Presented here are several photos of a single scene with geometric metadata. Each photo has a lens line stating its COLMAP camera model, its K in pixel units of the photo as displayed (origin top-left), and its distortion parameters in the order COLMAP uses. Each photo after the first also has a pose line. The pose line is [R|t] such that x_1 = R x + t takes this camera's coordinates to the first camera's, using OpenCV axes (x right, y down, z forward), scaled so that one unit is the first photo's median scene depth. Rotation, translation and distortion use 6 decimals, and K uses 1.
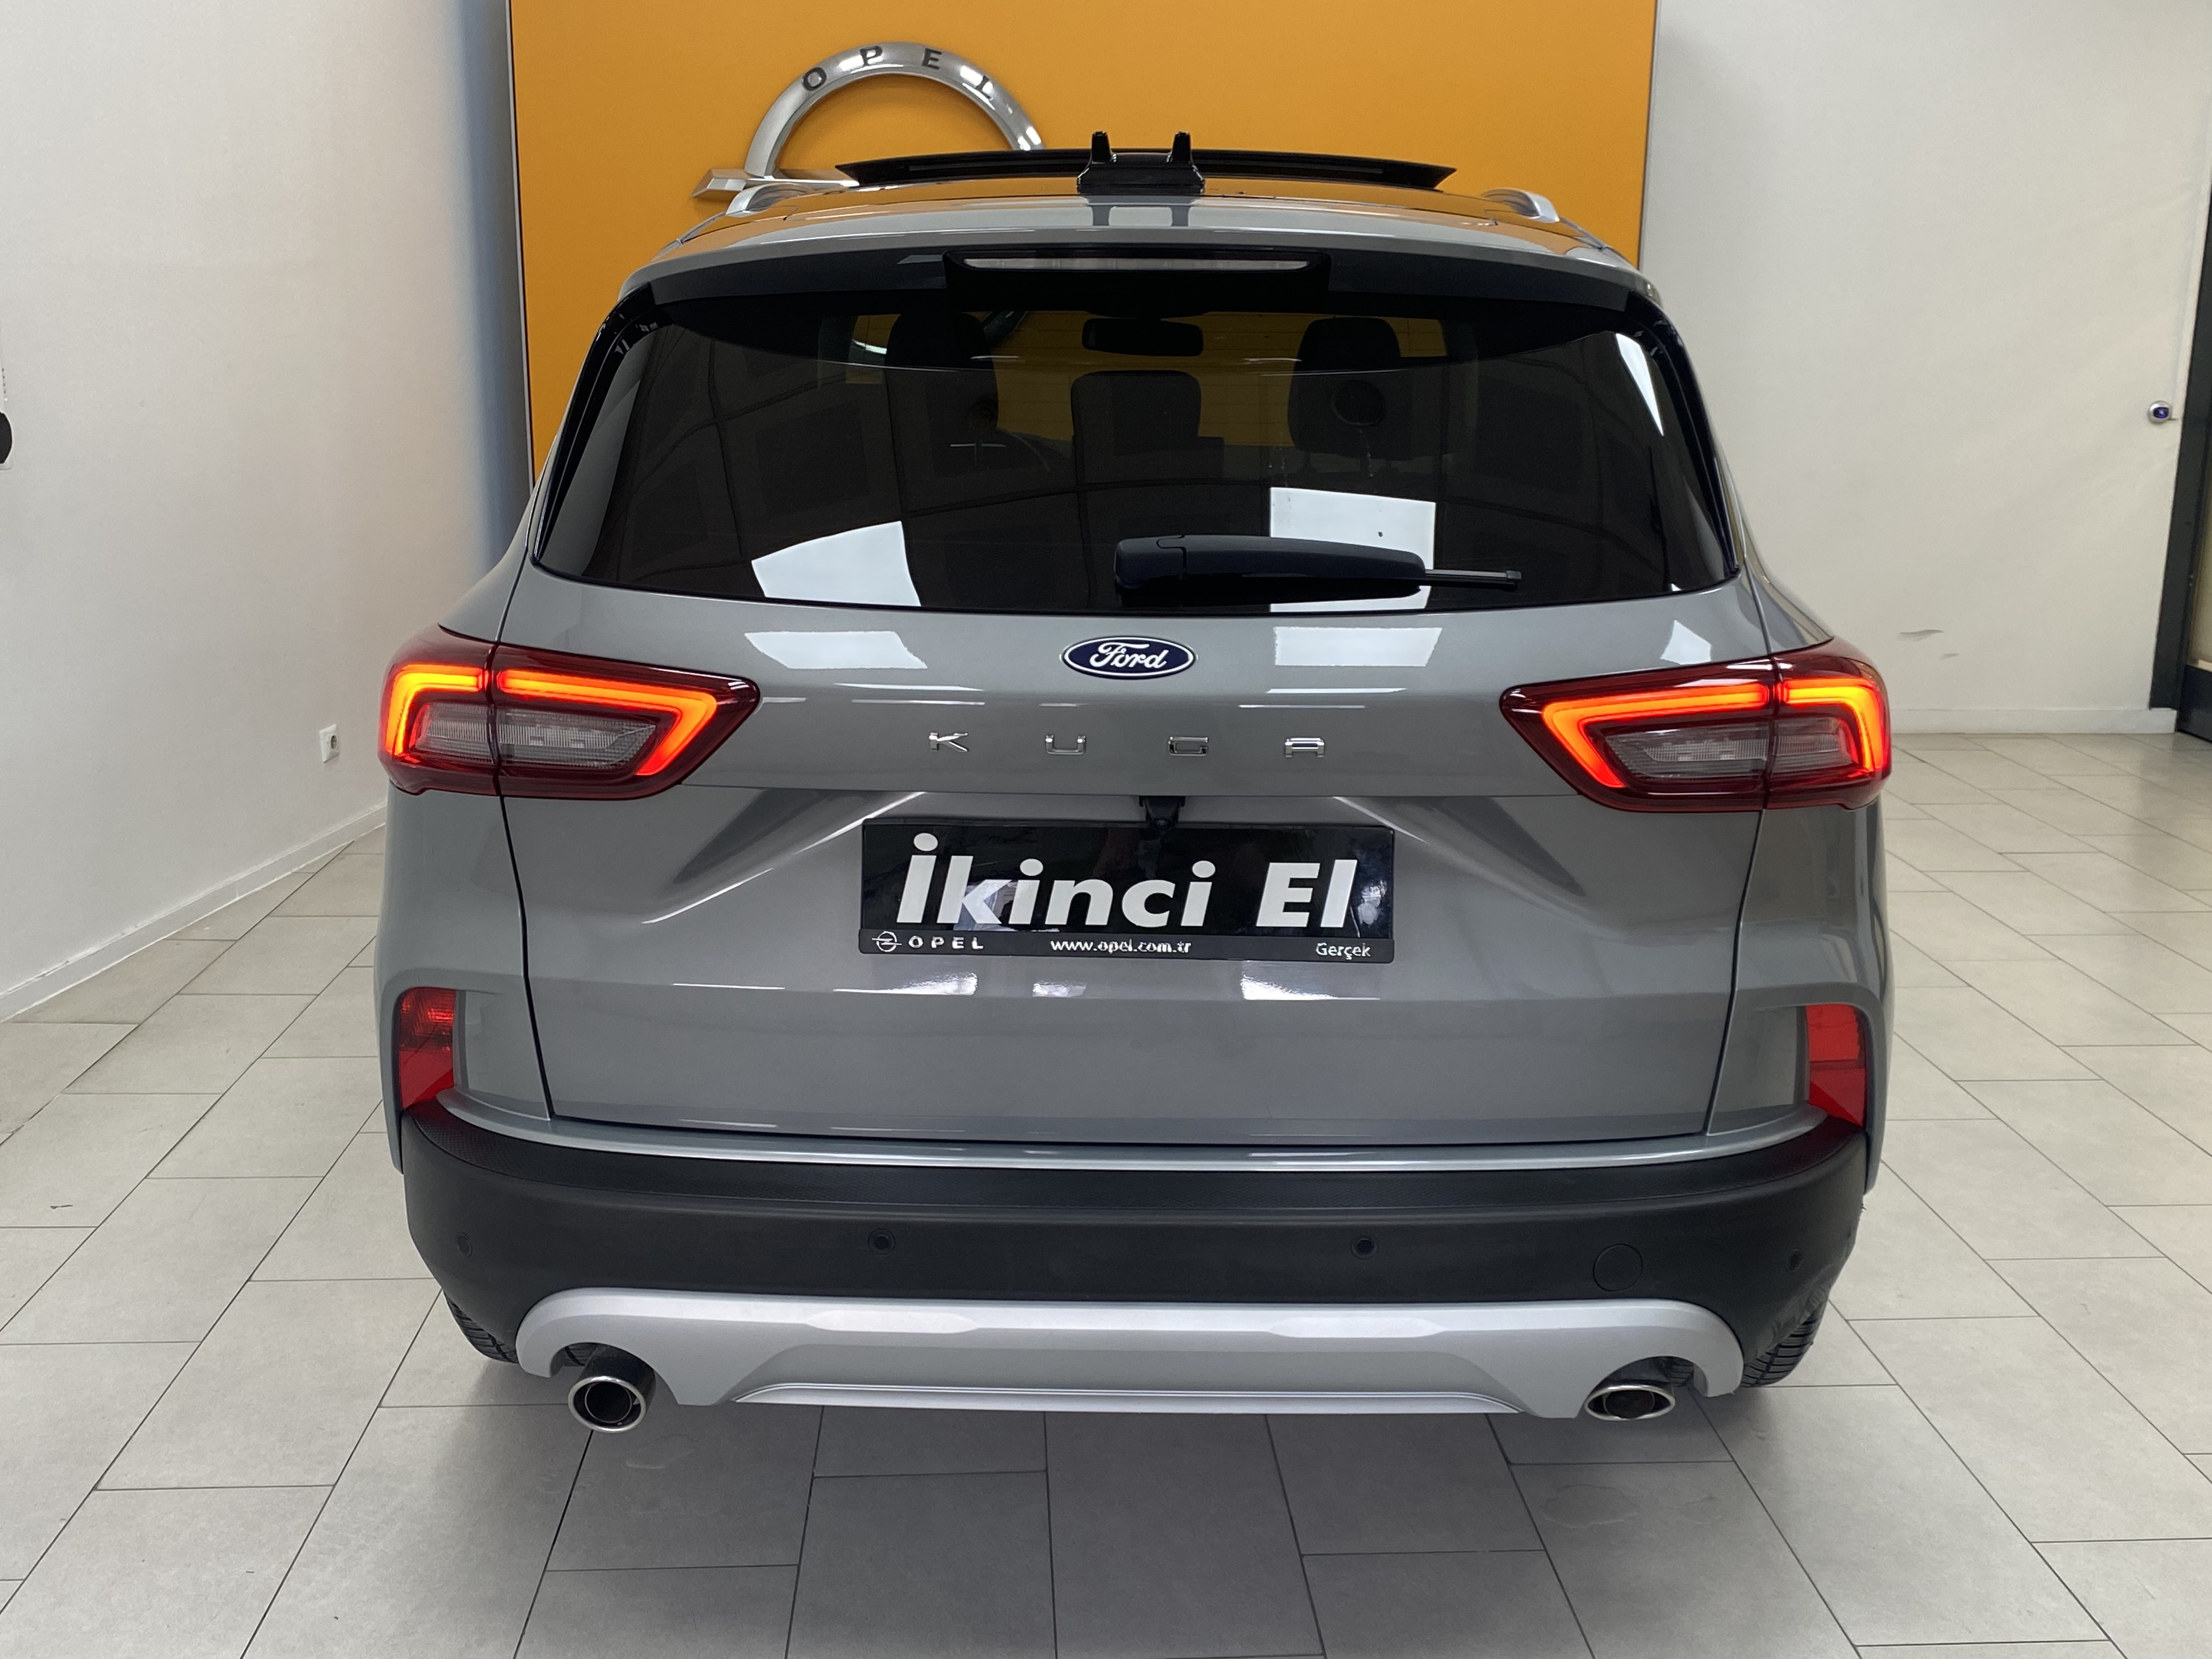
lens RADIAL K [[2220.8, 0, 1106.0], [0, 2220.8, 829.5], [0, 0, 1]] dist [0.007117, 0.008002]
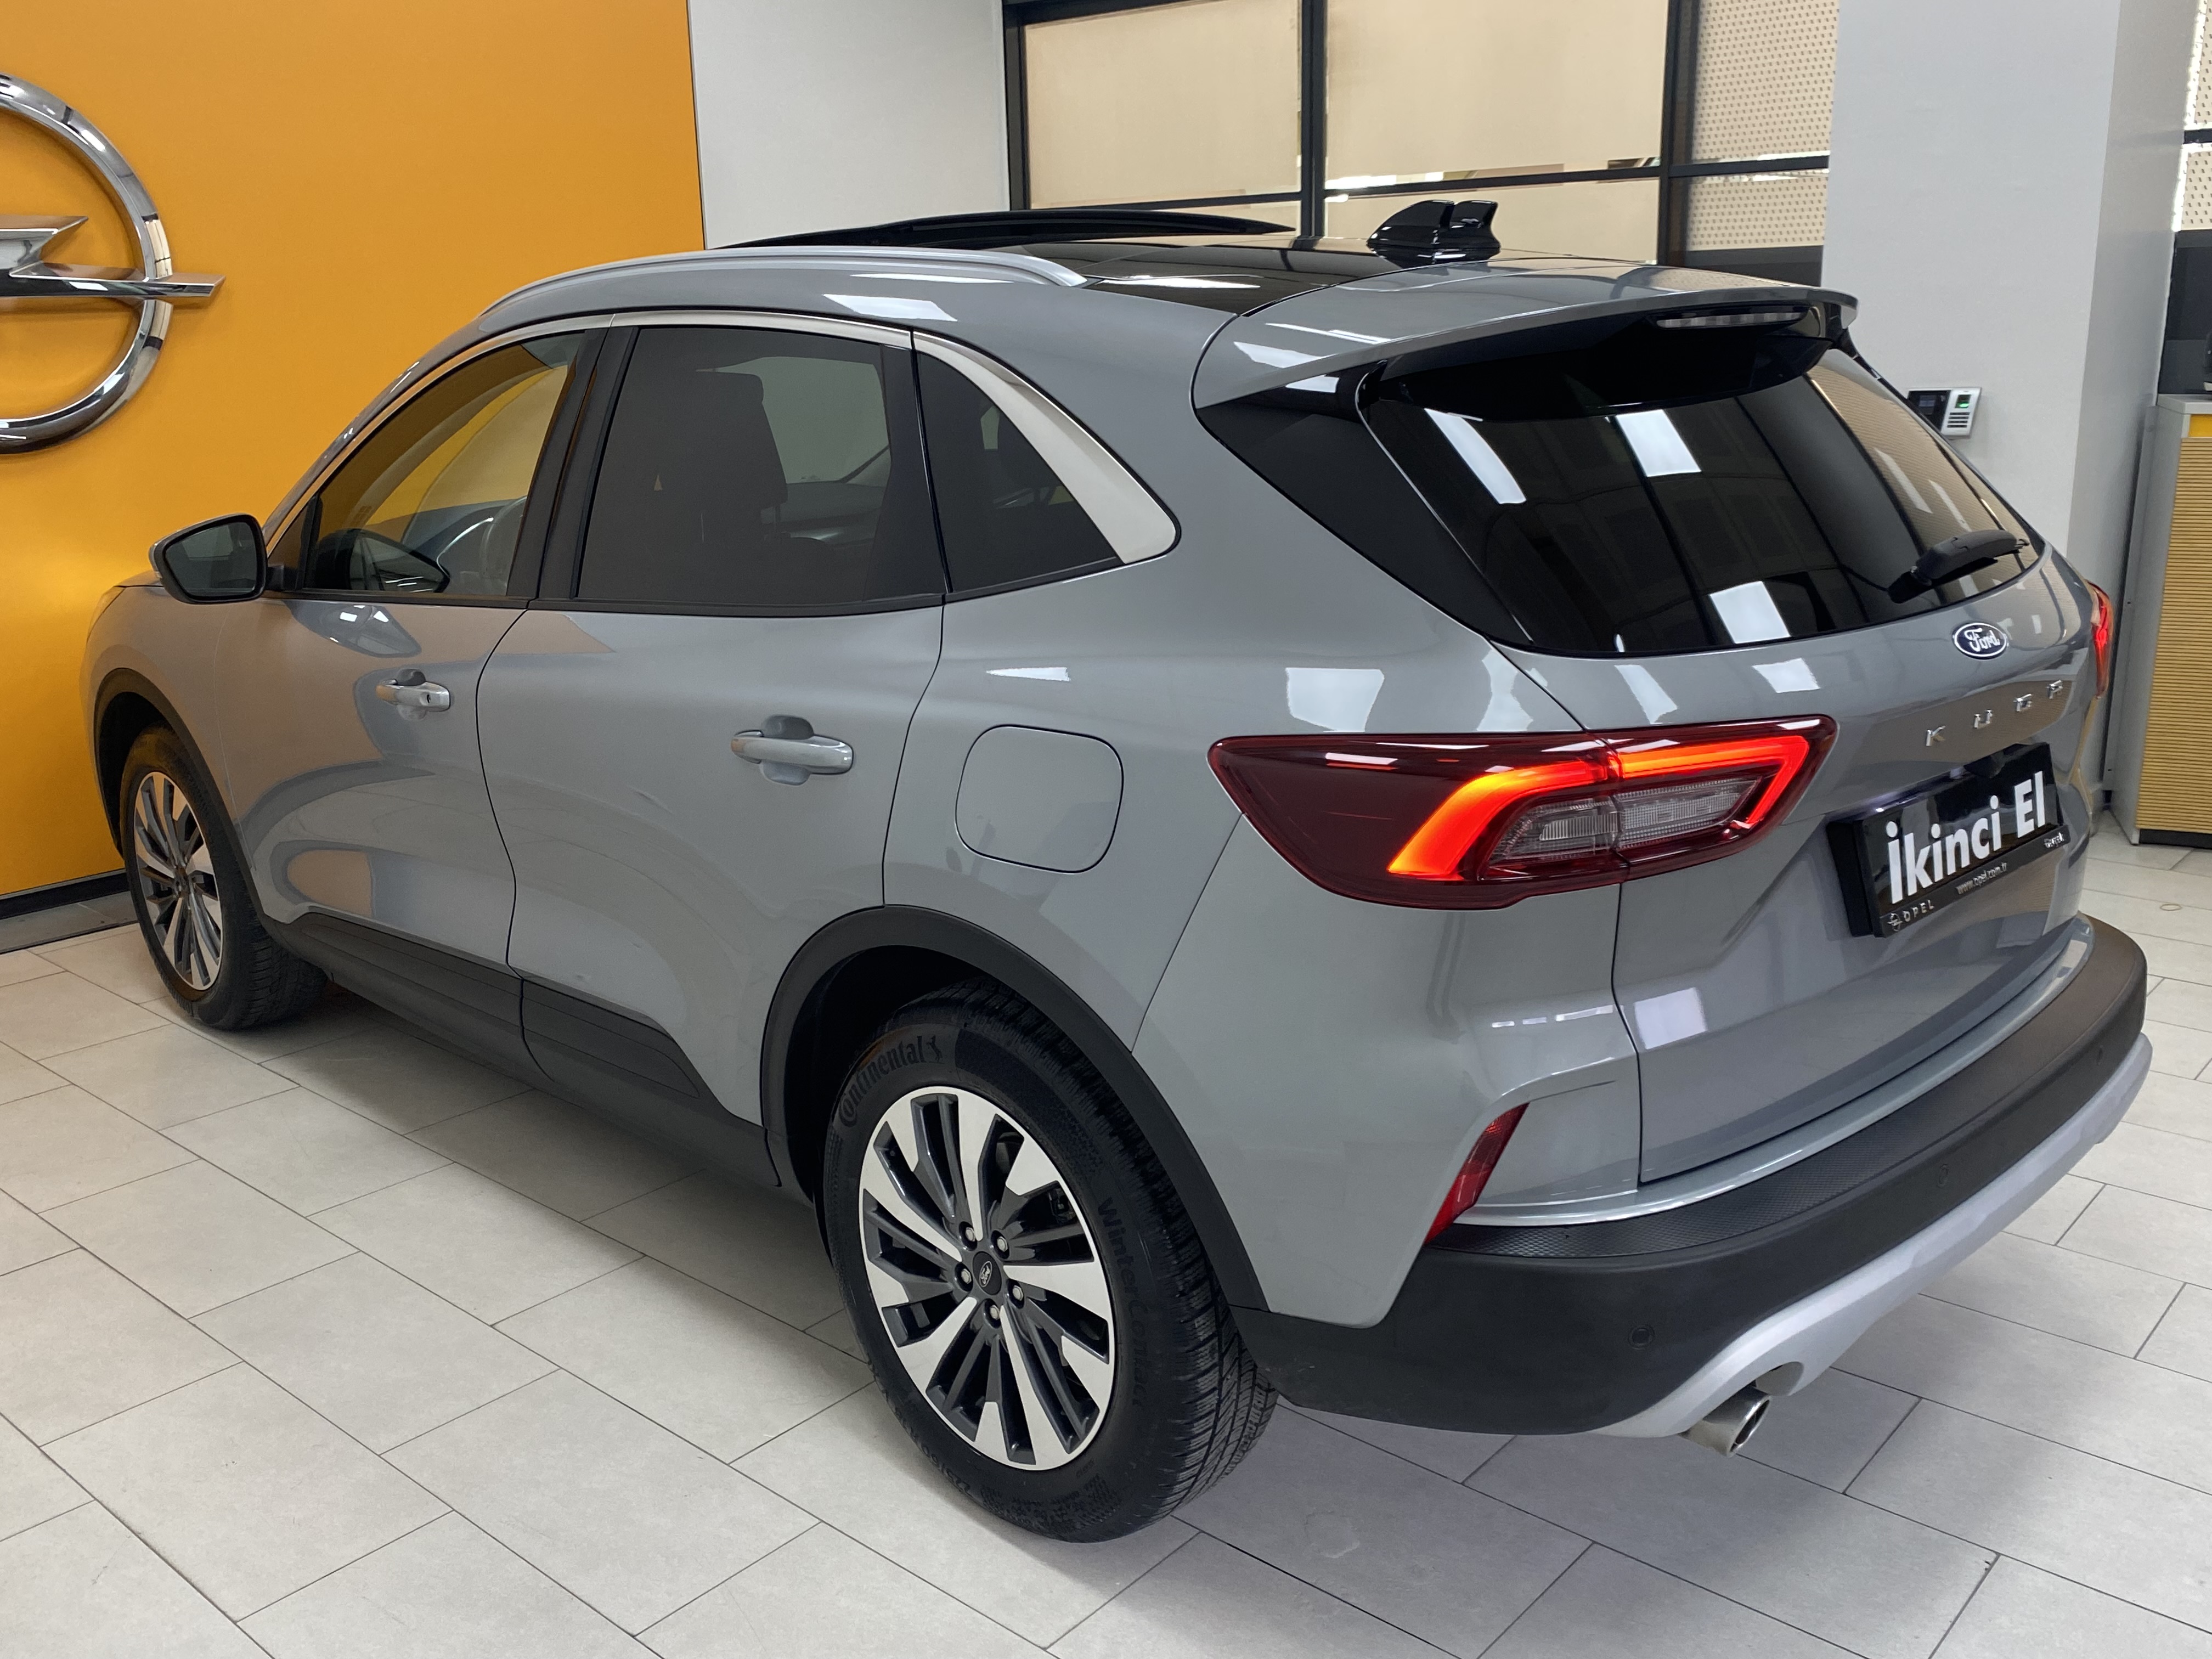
lens RADIAL K [[1965.1, 0, 1106.0], [0, 1965.1, 829.5], [0, 0, 1]] dist [-0.013909, 0.101821]
pose [[0.700050, -0.214683, 0.681058, -0.985390], [0.201660, 0.974353, 0.099851, -0.165561], [-0.685027, 0.067442, 0.725389, 0.504435]]
